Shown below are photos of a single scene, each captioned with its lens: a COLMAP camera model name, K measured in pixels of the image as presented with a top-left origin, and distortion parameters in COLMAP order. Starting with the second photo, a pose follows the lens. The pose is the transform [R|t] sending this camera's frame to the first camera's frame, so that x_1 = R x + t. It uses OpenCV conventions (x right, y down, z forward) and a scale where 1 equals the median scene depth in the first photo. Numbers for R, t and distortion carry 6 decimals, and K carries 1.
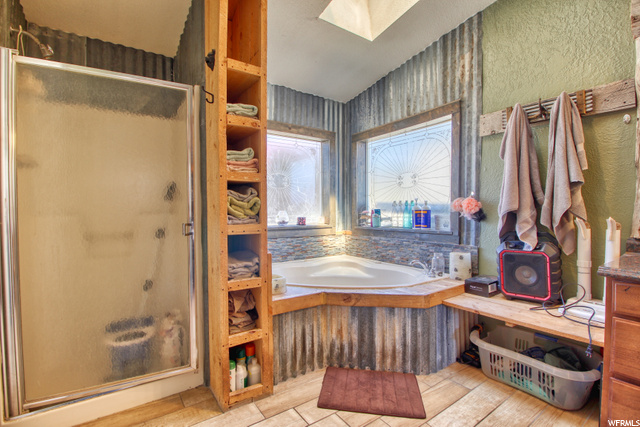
lens RADIAL K [[311.5, 0, 318.7], [0, 311.5, 211.4], [0, 0, 1]] dist [-0.012163, -0.003958]
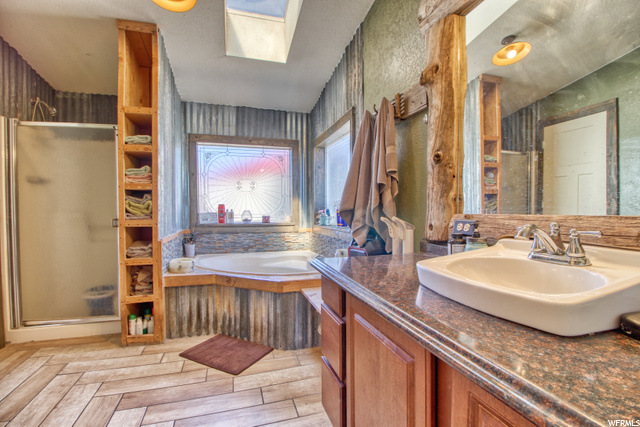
lens RADIAL K [[311.5, 0, 311.9], [0, 311.5, 211.8], [0, 0, 1]] dist [-0.012163, -0.003958]
pose [[0.945254, 0.002953, -0.326323, 0.812114], [-0.002241, 0.999994, 0.002557, -0.000161], [0.326329, -0.001686, 0.945255, -0.073385]]
